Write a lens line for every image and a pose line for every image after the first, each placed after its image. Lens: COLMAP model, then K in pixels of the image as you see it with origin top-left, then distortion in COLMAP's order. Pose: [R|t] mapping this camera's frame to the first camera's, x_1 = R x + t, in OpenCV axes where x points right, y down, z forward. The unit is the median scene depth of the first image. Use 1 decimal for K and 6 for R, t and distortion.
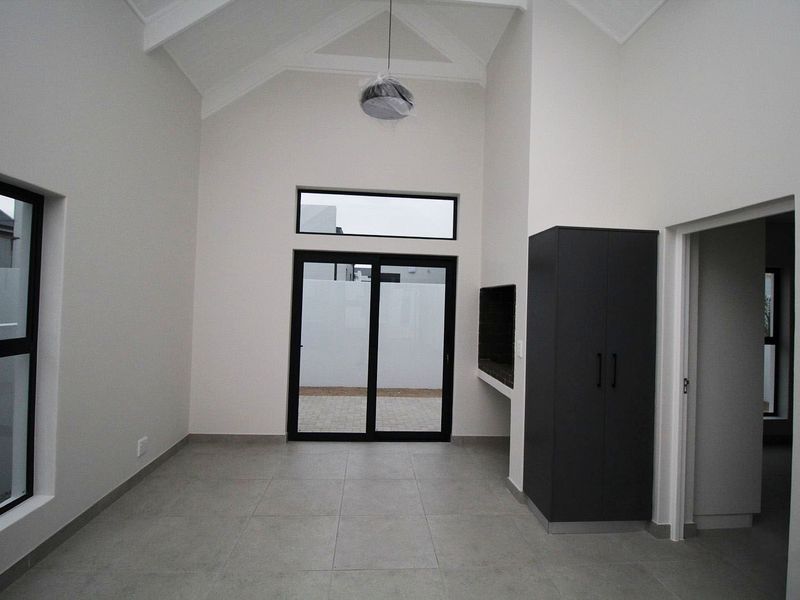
lens RADIAL K [[422.8, 0, 397.4], [0, 422.8, 296.6], [0, 0, 1]] dist [0.022712, -0.000269]
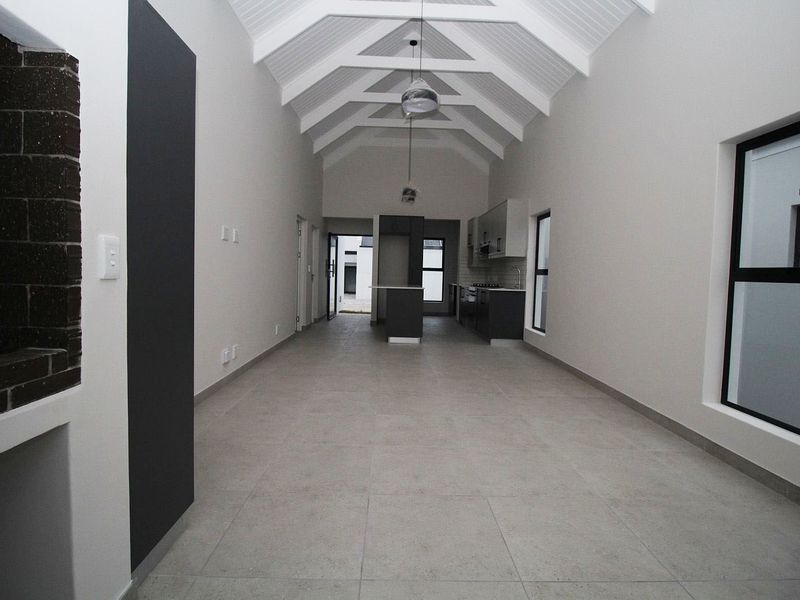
lens RADIAL K [[422.1, 0, 396.2], [0, 422.1, 295.8], [0, 0, 1]] dist [-0.006356, -0.000791]
pose [[-0.996271, -0.064321, 0.057501, 0.010490], [-0.062053, 0.997255, 0.040390, 0.104353], [-0.059941, 0.036671, -0.997528, 1.119212]]
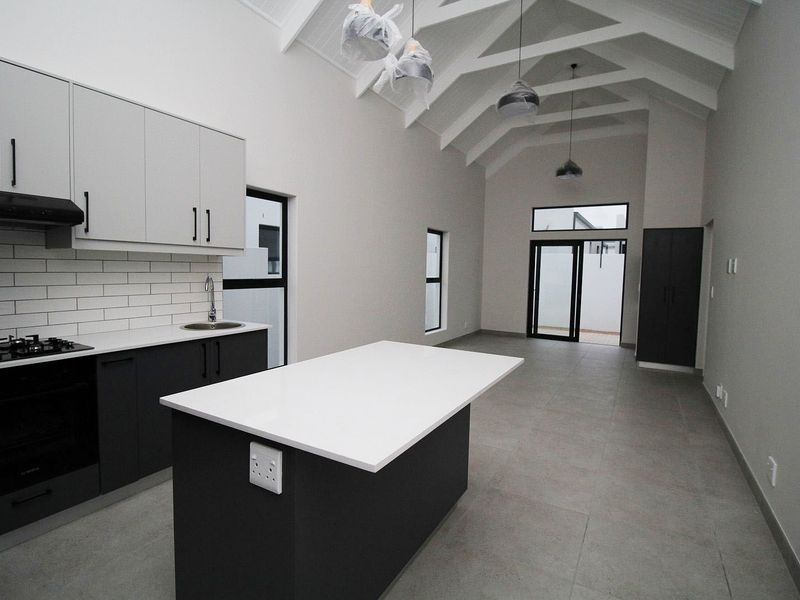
lens RADIAL K [[422.1, 0, 396.2], [0, 422.1, 295.8], [0, 0, 1]] dist [-0.006356, -0.000791]
pose [[0.823038, 0.020617, -0.567613, 0.392562], [0.012875, 0.998407, 0.054934, 0.033245], [0.567841, -0.052521, 0.821461, -1.060900]]
